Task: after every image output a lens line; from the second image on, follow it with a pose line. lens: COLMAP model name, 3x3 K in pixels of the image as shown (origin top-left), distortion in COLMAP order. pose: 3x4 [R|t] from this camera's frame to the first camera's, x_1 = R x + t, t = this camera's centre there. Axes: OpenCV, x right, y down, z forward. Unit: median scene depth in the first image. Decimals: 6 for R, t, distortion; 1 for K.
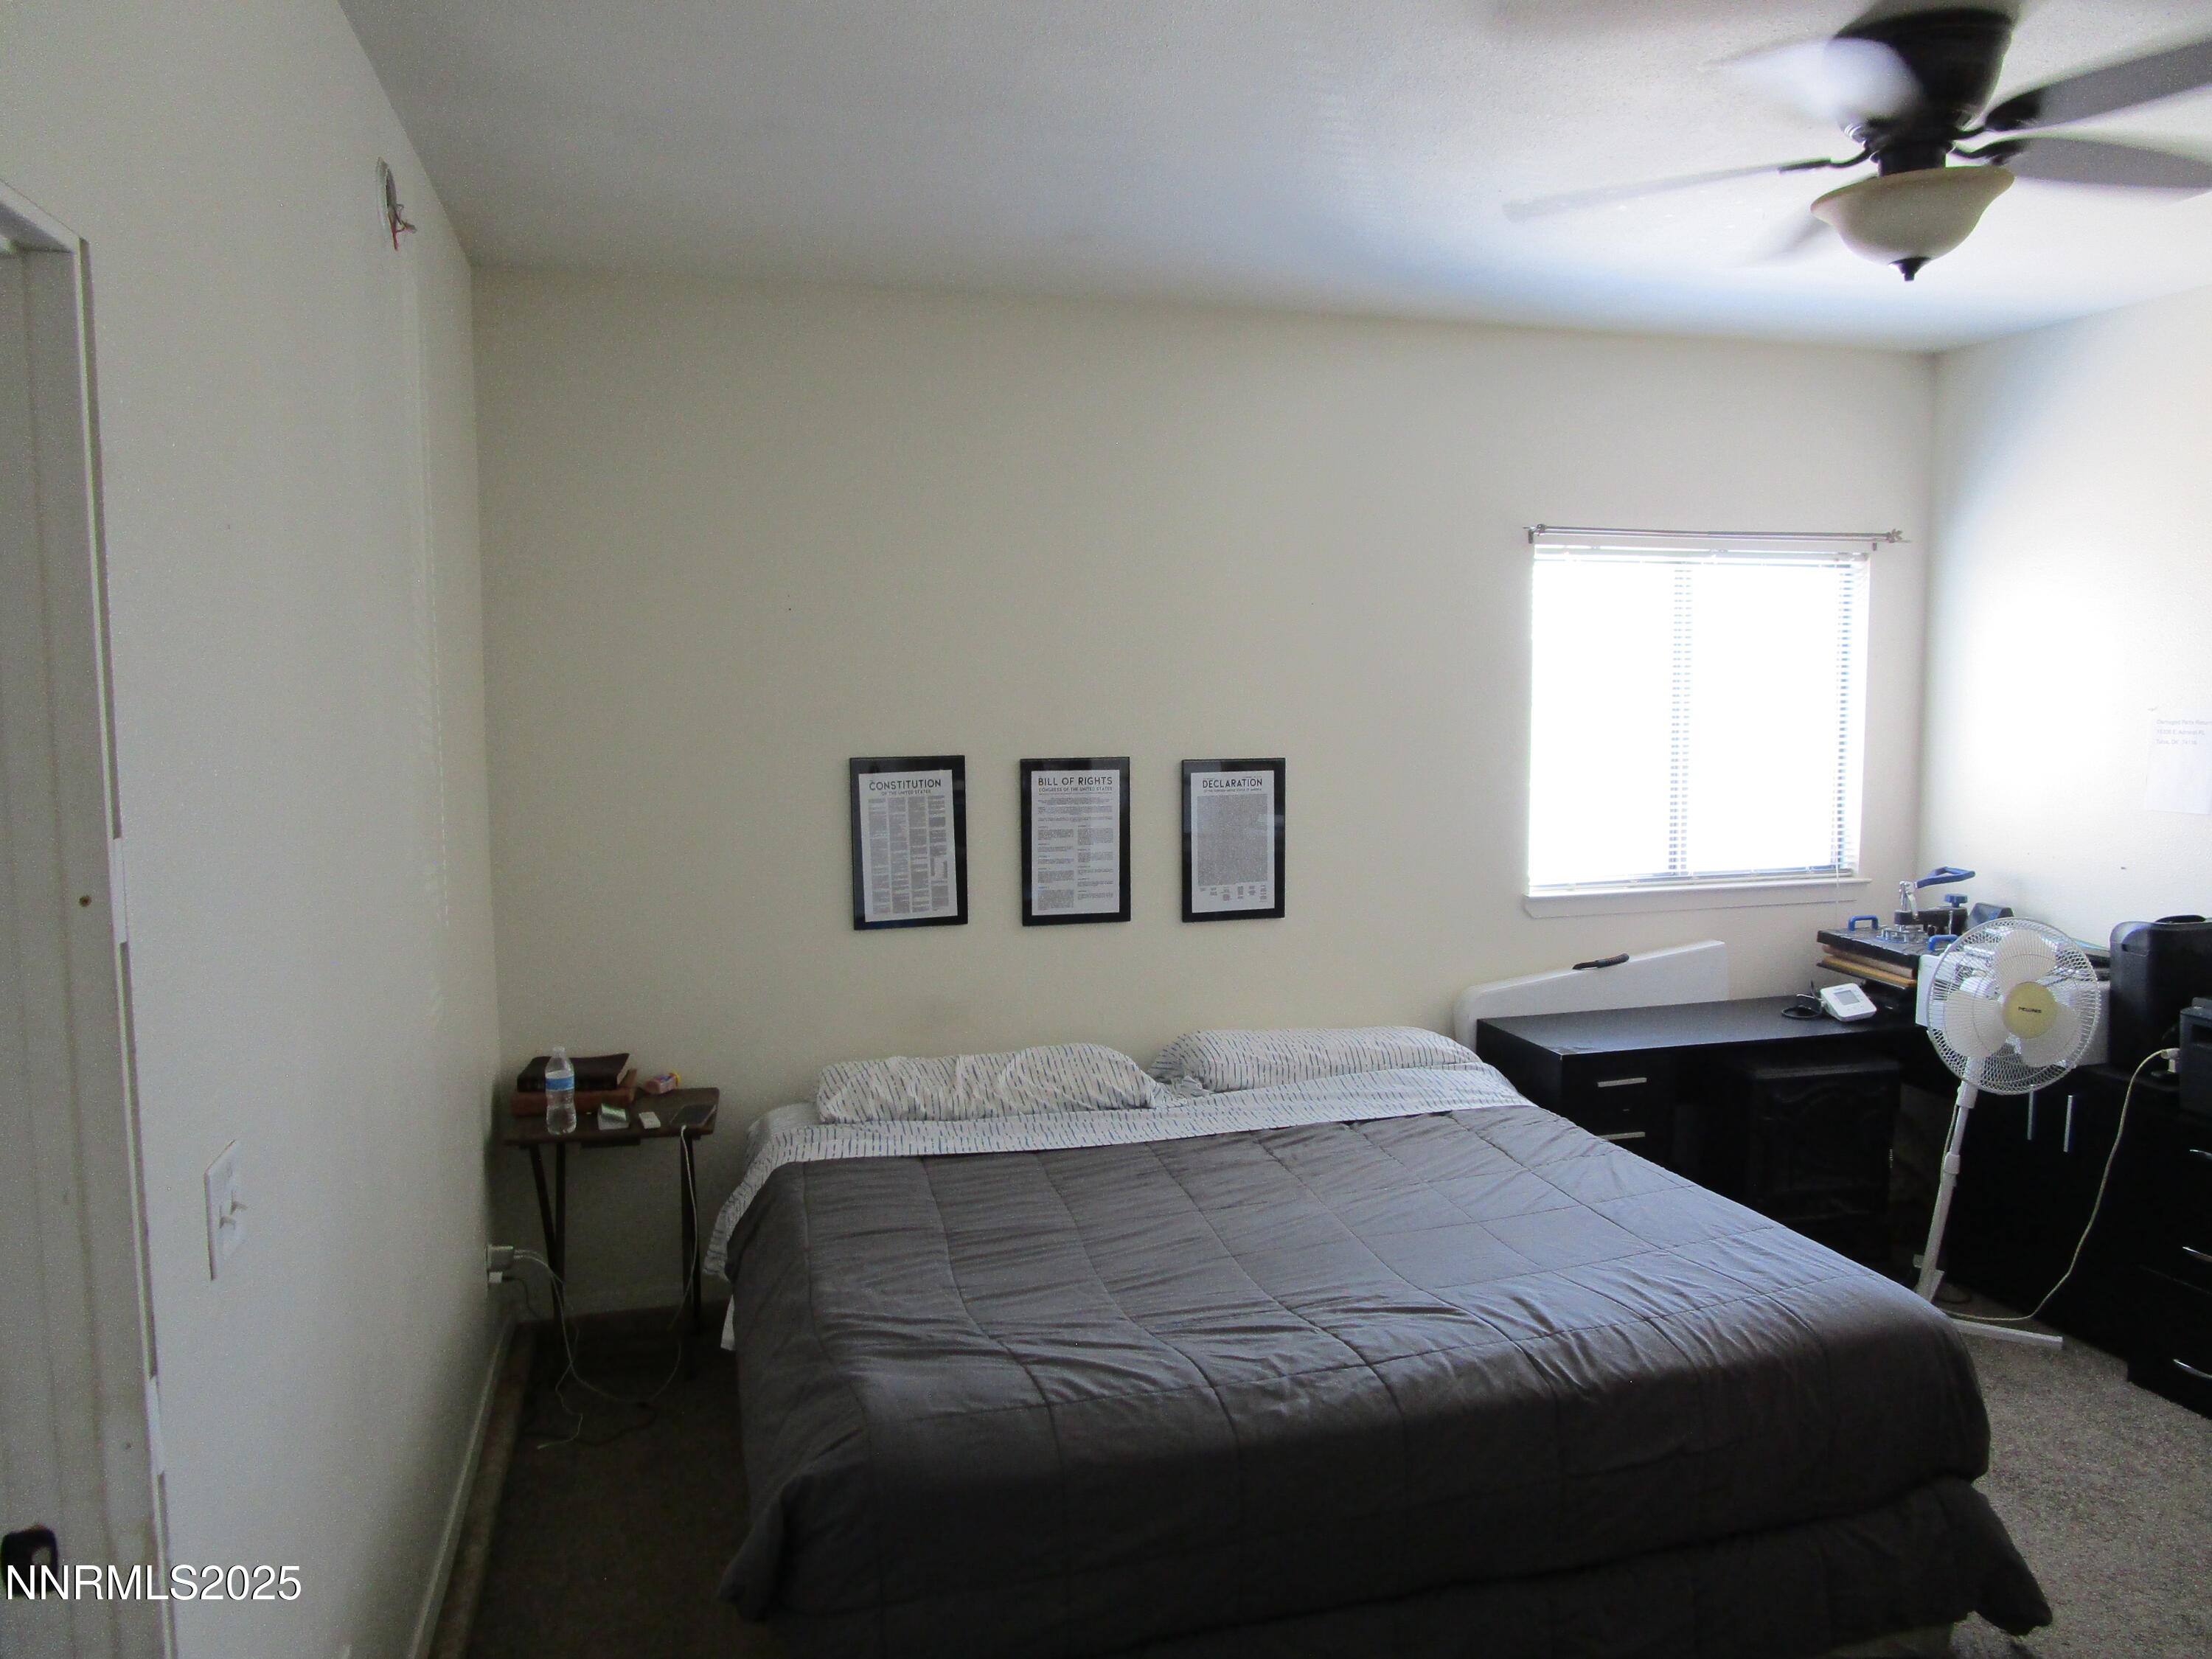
lens RADIAL K [[1569.0, 0, 1097.3], [0, 1569.0, 830.8], [0, 0, 1]] dist [-0.033208, 0.013712]
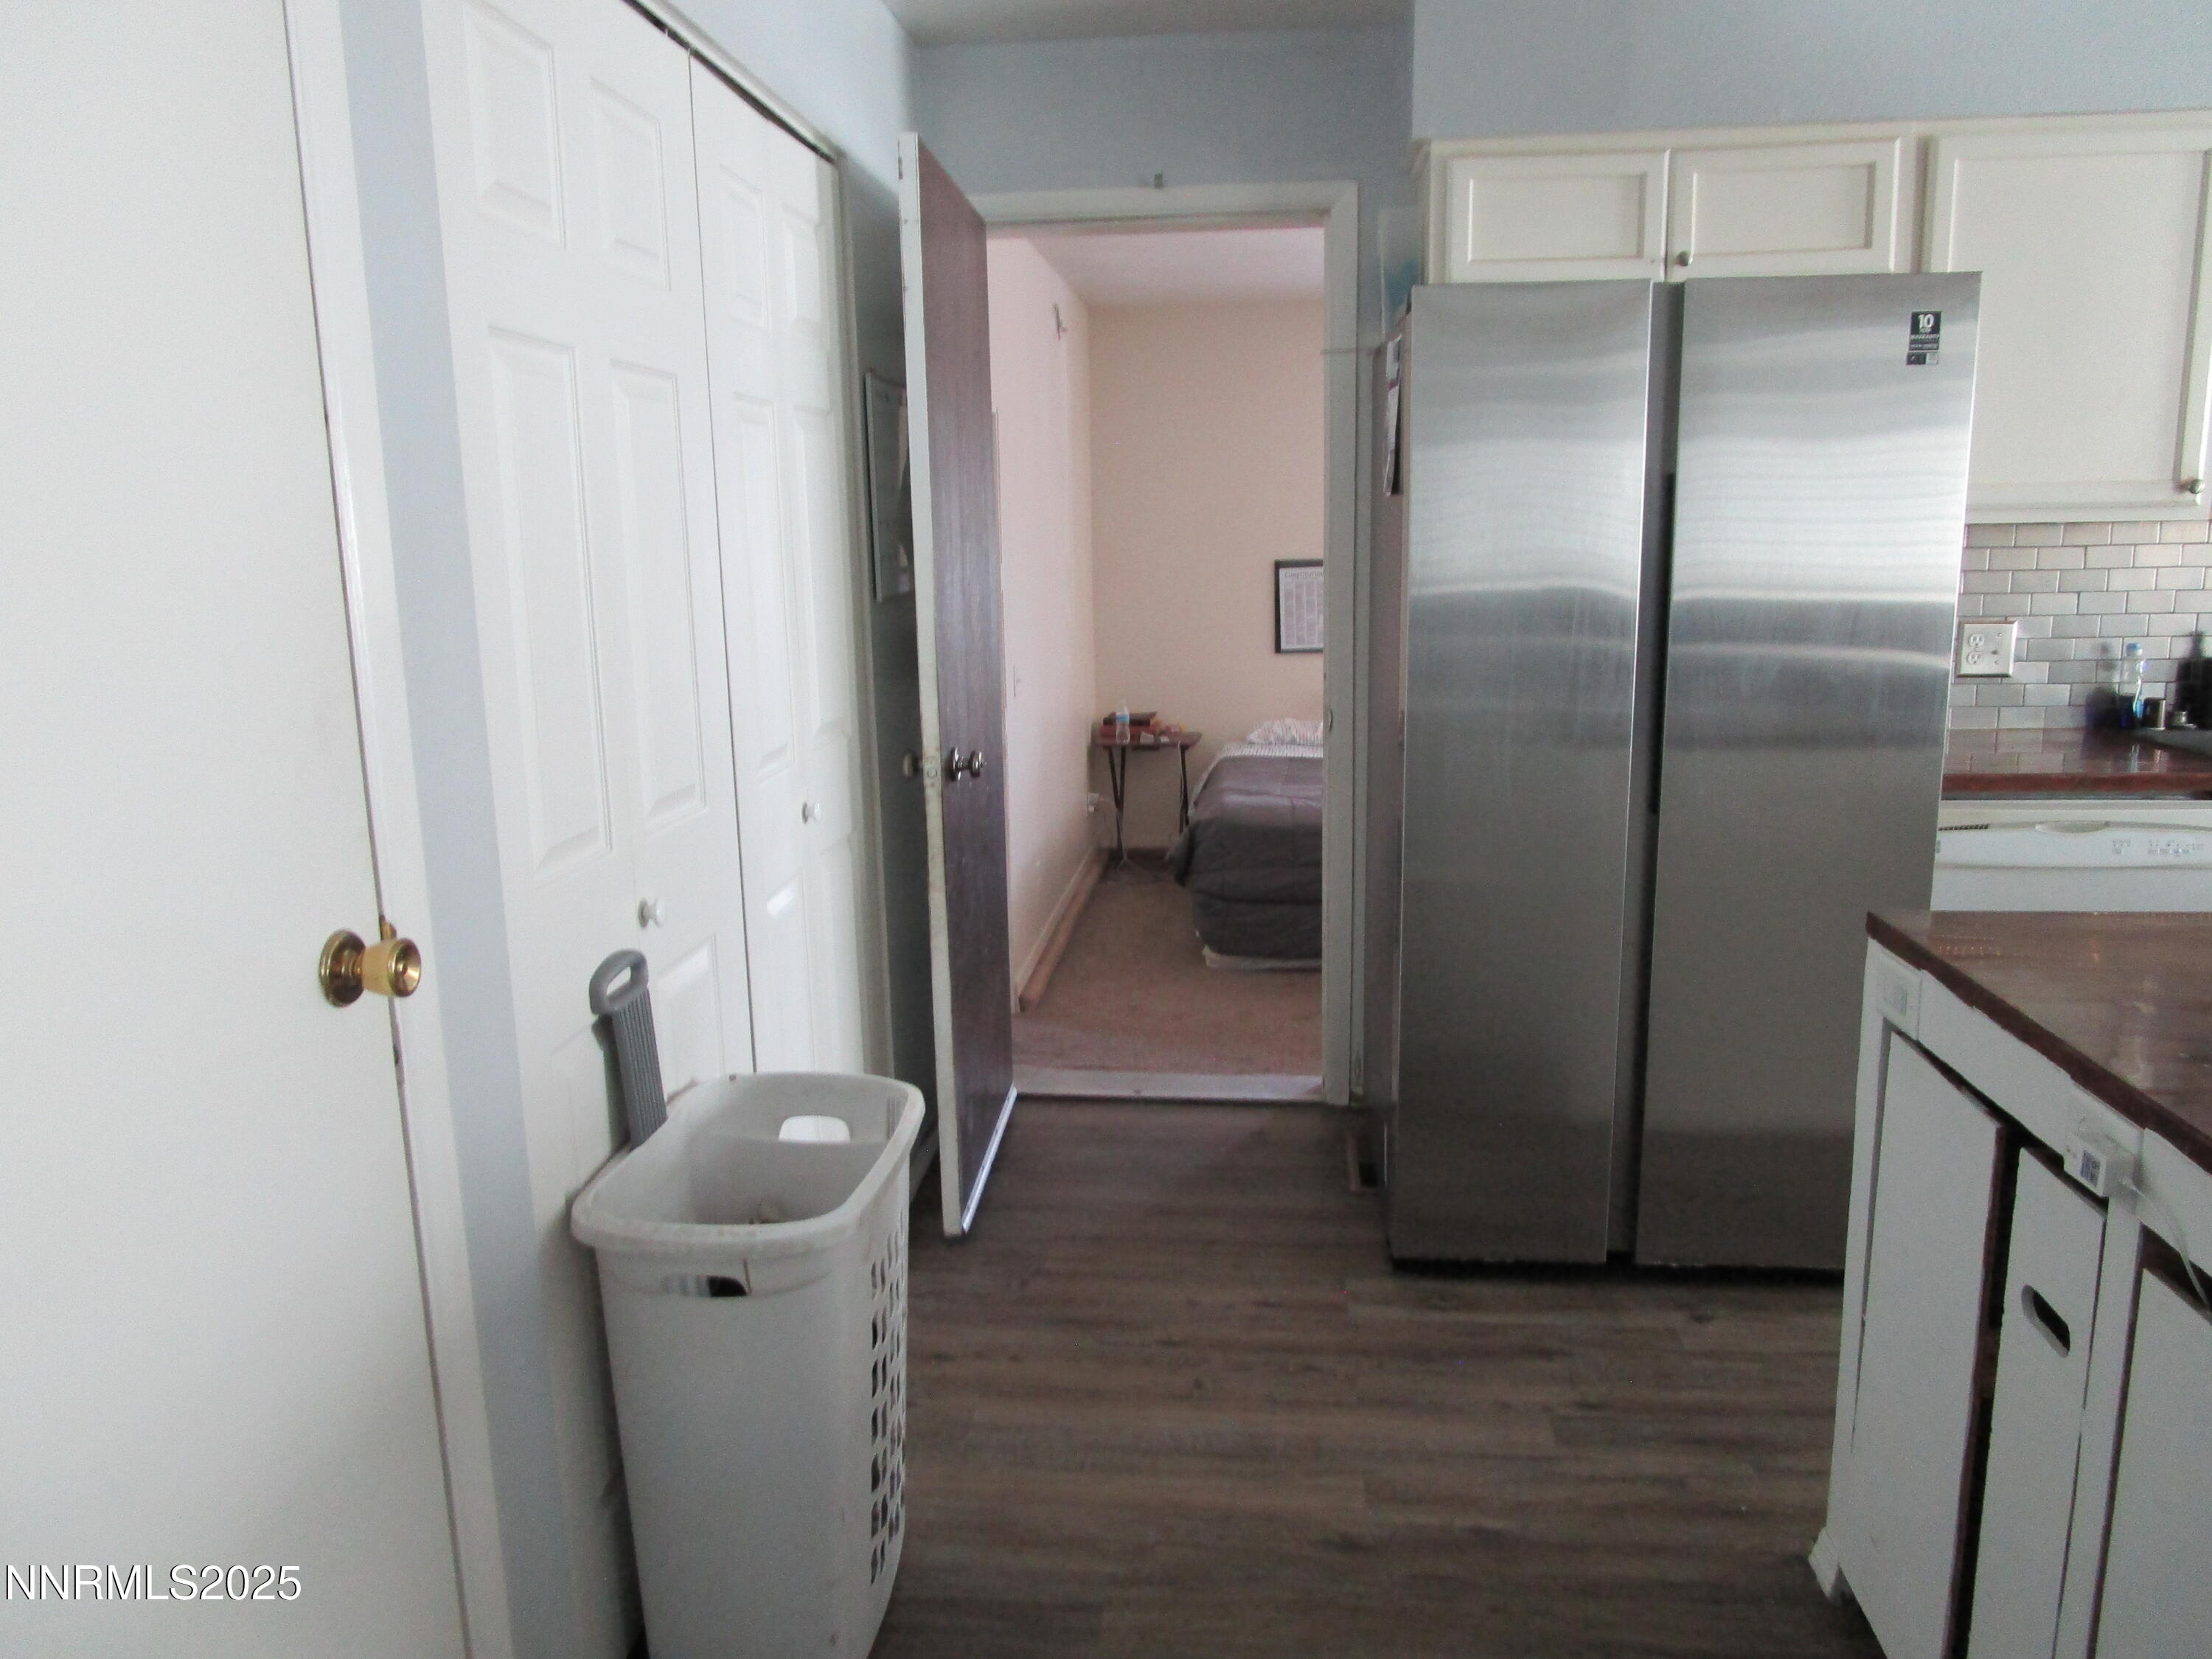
lens RADIAL K [[1569.0, 0, 1107.7], [0, 1569.0, 836.2], [0, 0, 1]] dist [-0.033208, 0.013712]
pose [[0.935511, 0.055582, -0.348899, 0.333804], [-0.019365, 0.994130, 0.106447, 0.087626], [0.352768, -0.092826, 0.931095, -0.859728]]
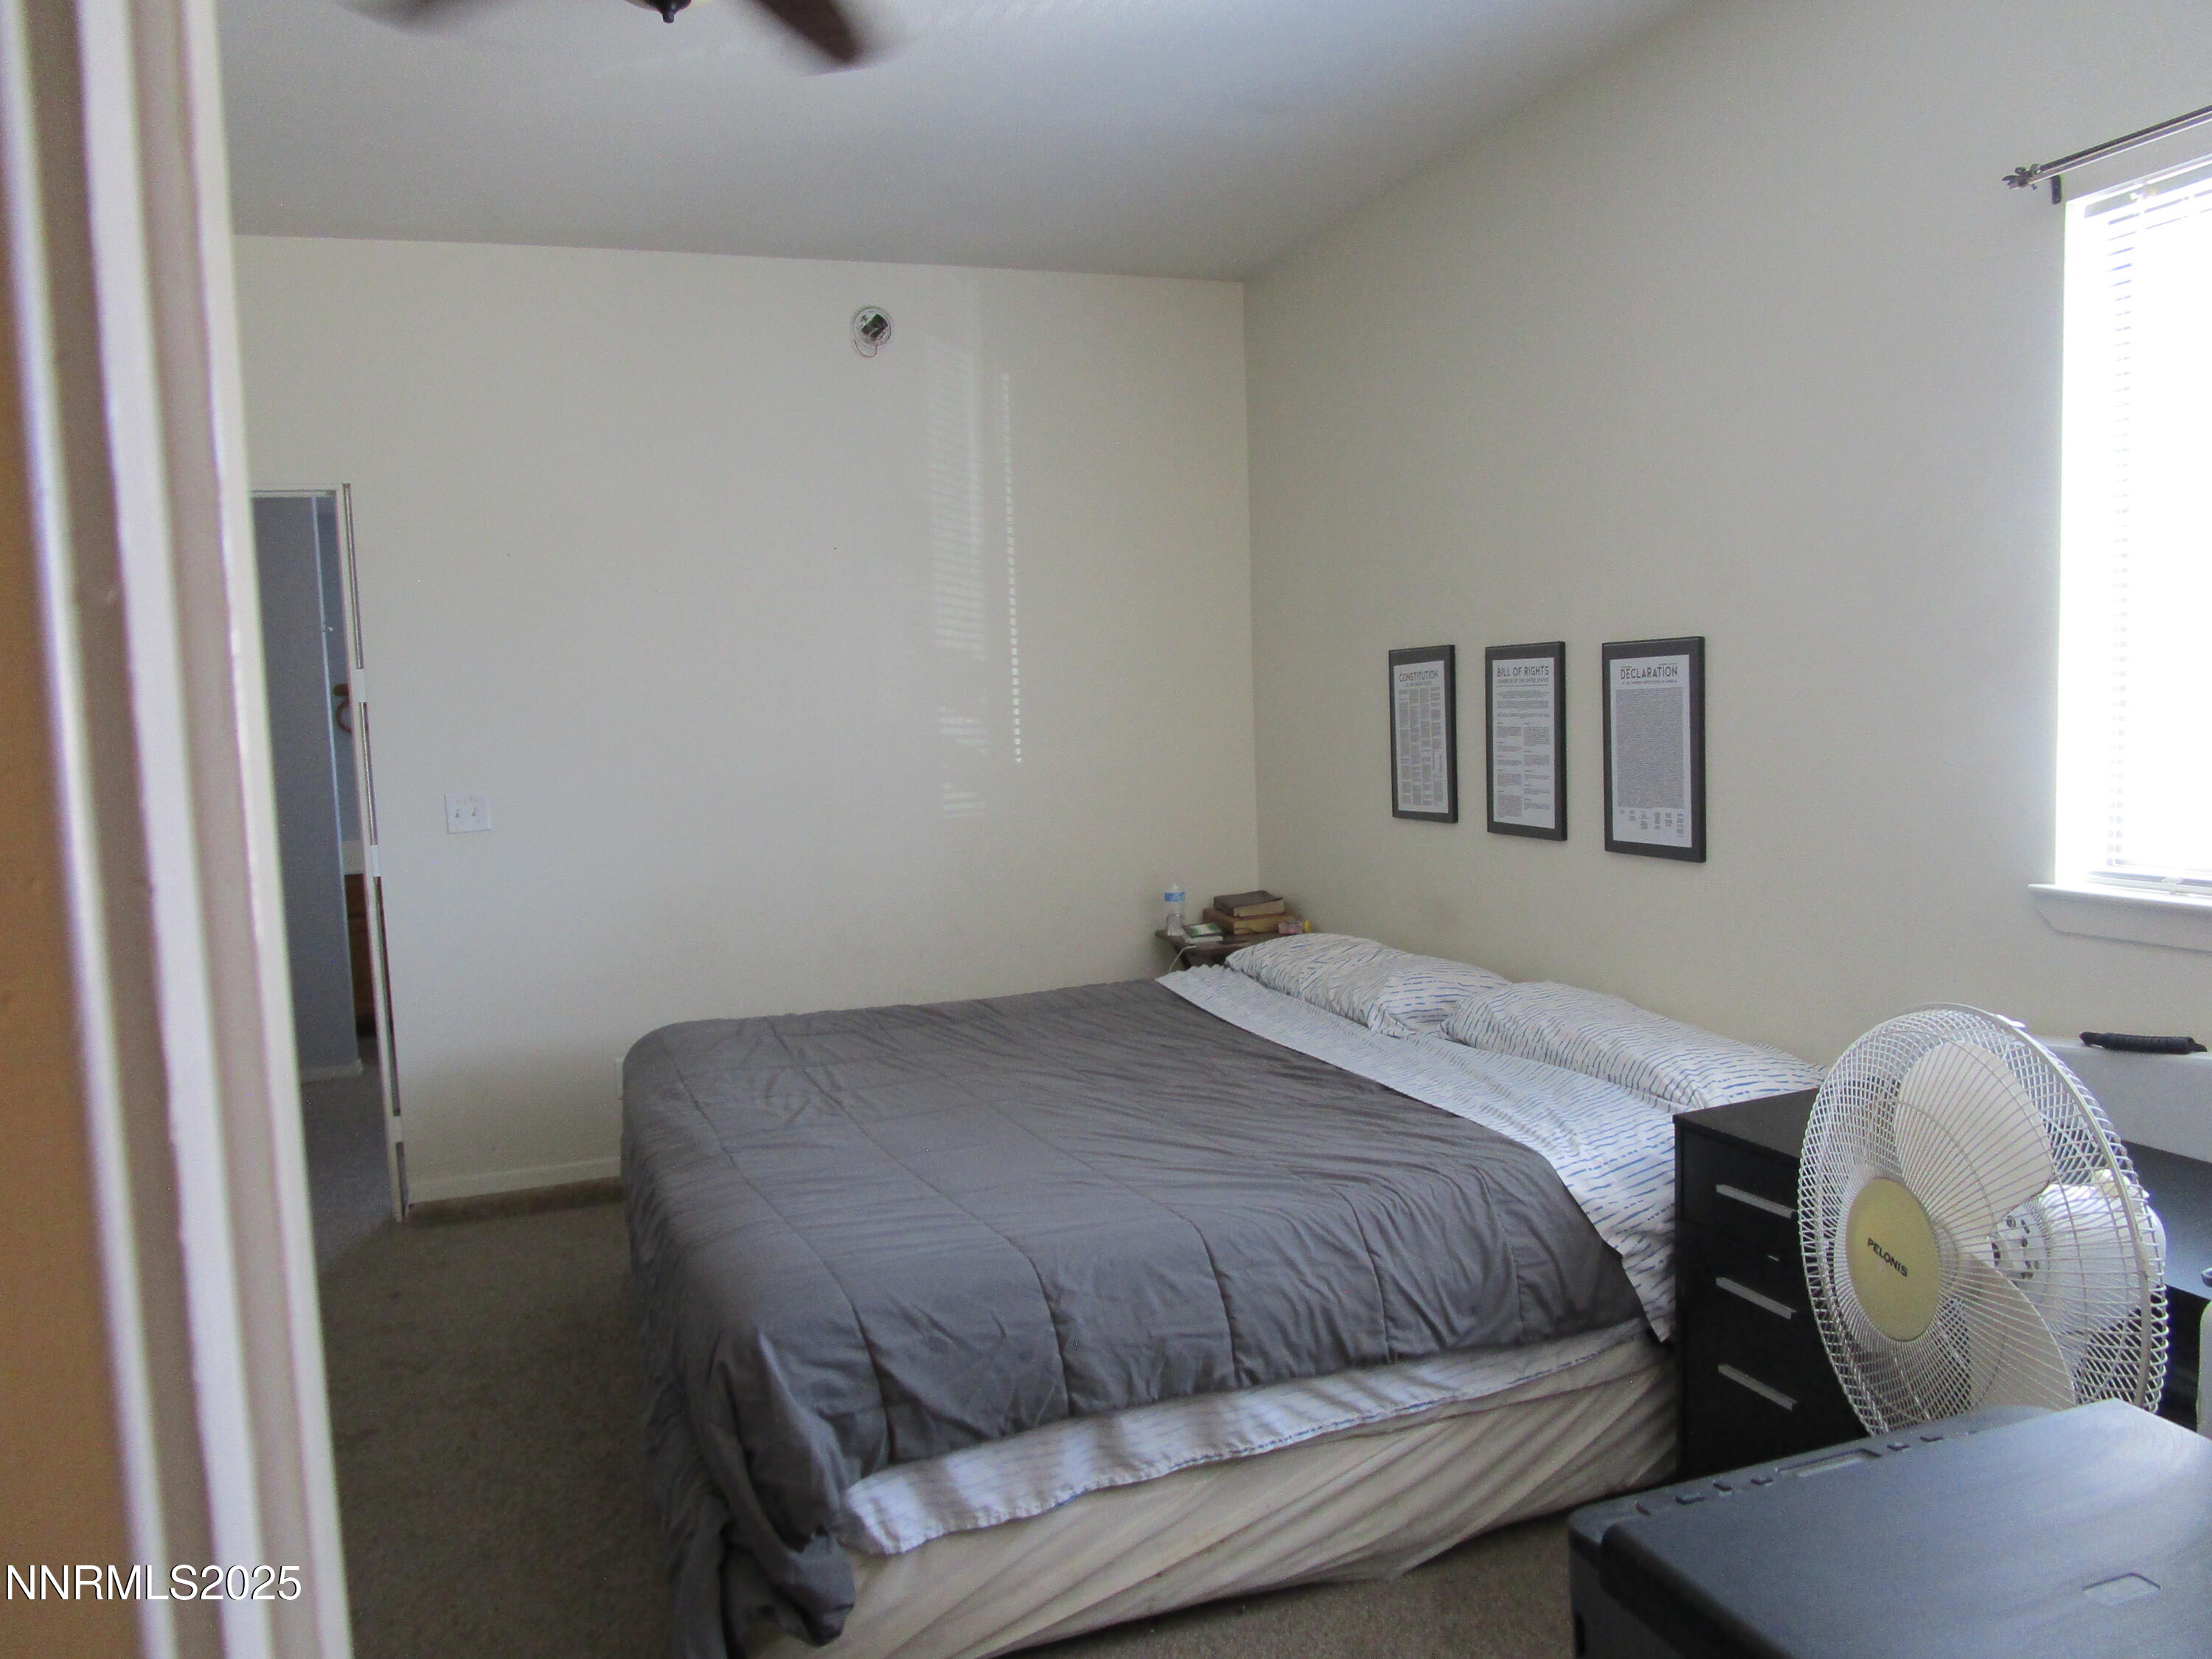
lens RADIAL K [[1569.0, 0, 1103.4], [0, 1569.0, 834.9], [0, 0, 1]] dist [-0.033208, 0.013712]
pose [[0.085596, 0.089406, -0.992310, 0.885188], [-0.055727, 0.994836, 0.084826, -0.002088], [0.994770, 0.048038, 0.090136, 0.742112]]
